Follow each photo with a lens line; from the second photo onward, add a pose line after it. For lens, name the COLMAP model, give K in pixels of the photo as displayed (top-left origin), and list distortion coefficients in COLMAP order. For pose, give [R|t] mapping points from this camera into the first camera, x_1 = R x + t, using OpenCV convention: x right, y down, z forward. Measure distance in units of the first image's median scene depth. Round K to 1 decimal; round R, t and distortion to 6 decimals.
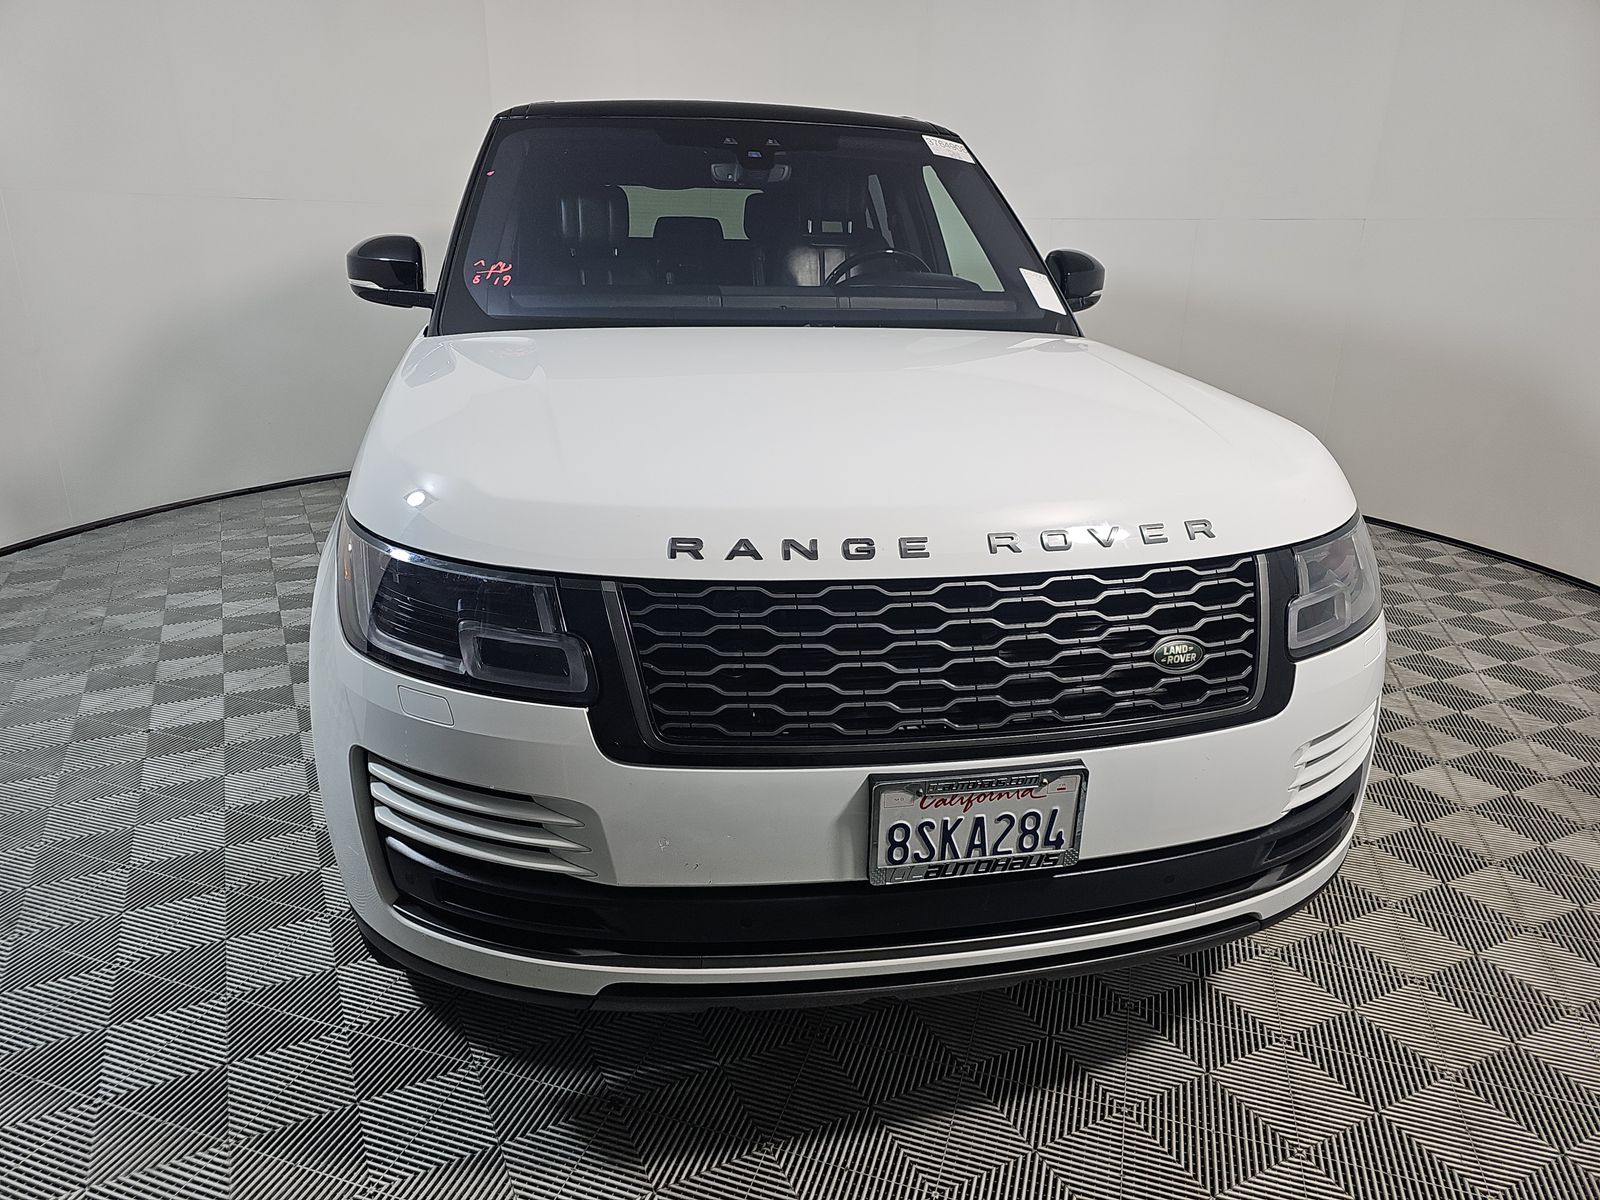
lens RADIAL K [[1074.5, 0, 800.0], [0, 1074.5, 600.0], [0, 0, 1]] dist [0.000654, -0.000224]
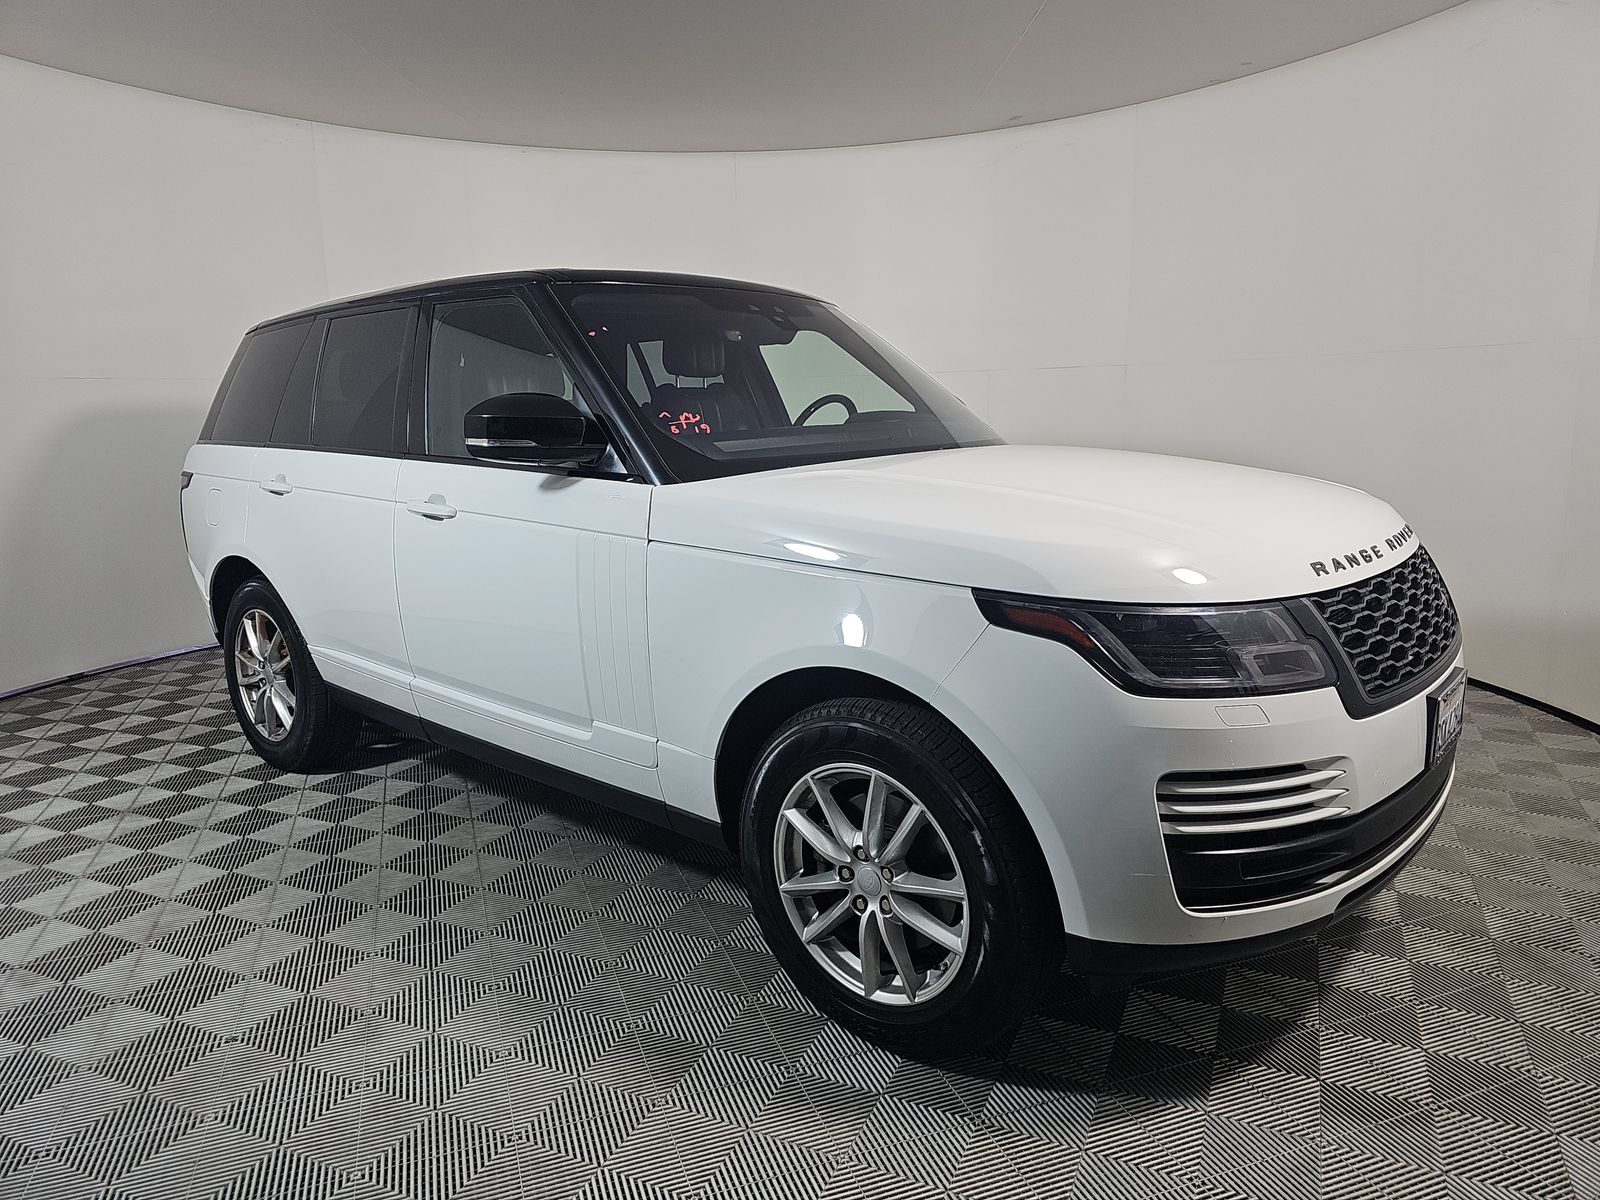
lens RADIAL K [[1096.1, 0, 800.0], [0, 1096.1, 600.0], [0, 0, 1]] dist [0.003773, 0.000666]
pose [[0.798740, -0.147983, 0.583194, -1.522629], [0.232471, 0.969914, -0.072280, -0.063003], [-0.554952, 0.193309, 0.809111, 0.205193]]
